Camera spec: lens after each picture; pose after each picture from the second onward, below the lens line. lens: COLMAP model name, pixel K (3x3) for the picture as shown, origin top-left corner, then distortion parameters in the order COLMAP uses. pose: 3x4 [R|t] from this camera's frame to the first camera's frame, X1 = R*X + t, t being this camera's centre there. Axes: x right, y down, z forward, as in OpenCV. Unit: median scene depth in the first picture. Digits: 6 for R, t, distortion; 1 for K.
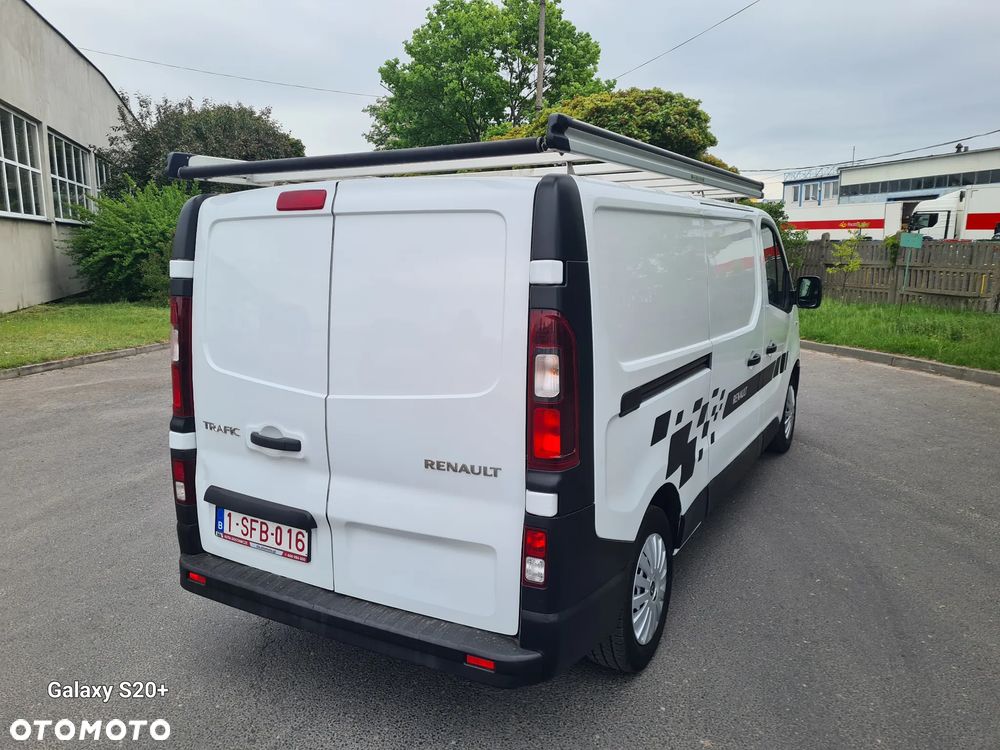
lens RADIAL K [[750.3, 0, 491.5], [0, 750.3, 362.5], [0, 0, 1]] dist [0.064397, -0.046120]
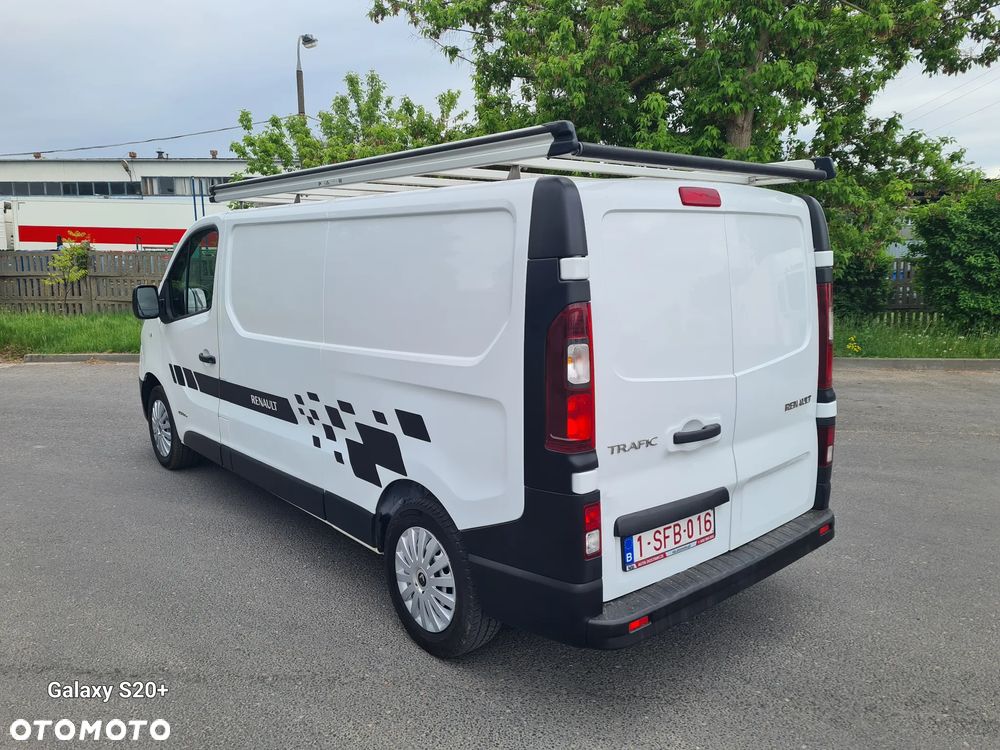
lens RADIAL K [[750.3, 0, 503.5], [0, 750.3, 367.9], [0, 0, 1]] dist [0.064397, -0.046120]
pose [[0.329587, -0.139290, 0.933794, -1.222516], [0.149239, 0.984309, 0.094151, -0.108978], [-0.932255, 0.108327, 0.345203, 0.827313]]
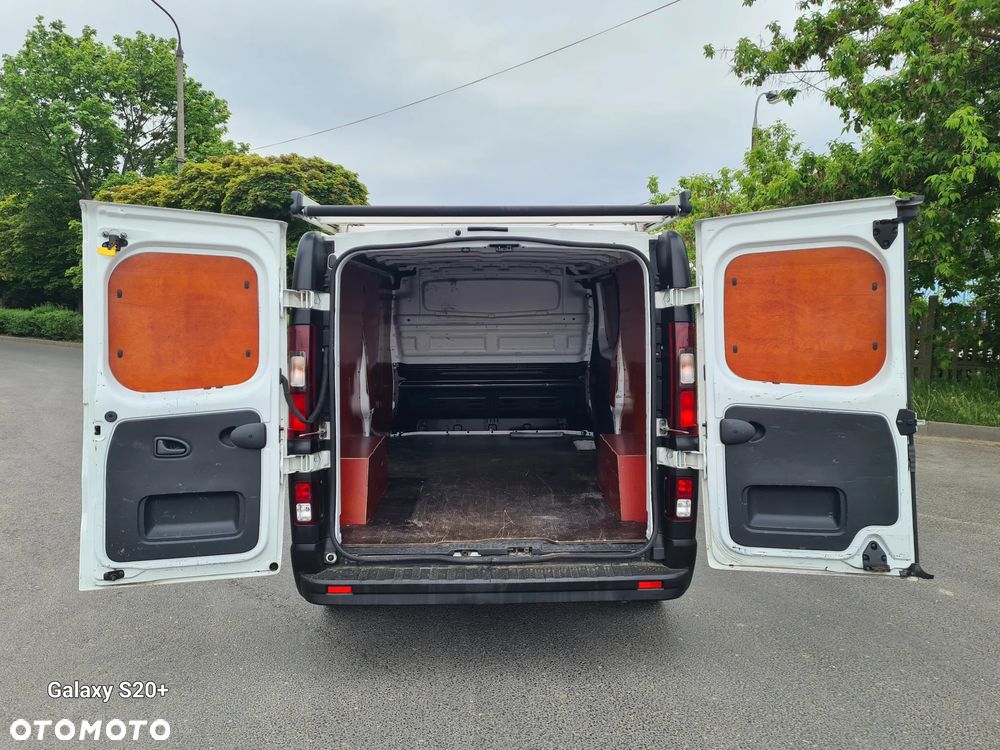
lens RADIAL K [[750.3, 0, 499.3], [0, 750.3, 372.0], [0, 0, 1]] dist [0.064397, -0.046120]
pose [[0.857627, -0.037611, 0.512894, -0.734612], [0.074392, 0.995905, -0.051363, 0.054048], [-0.508862, 0.082205, 0.856914, -0.036422]]
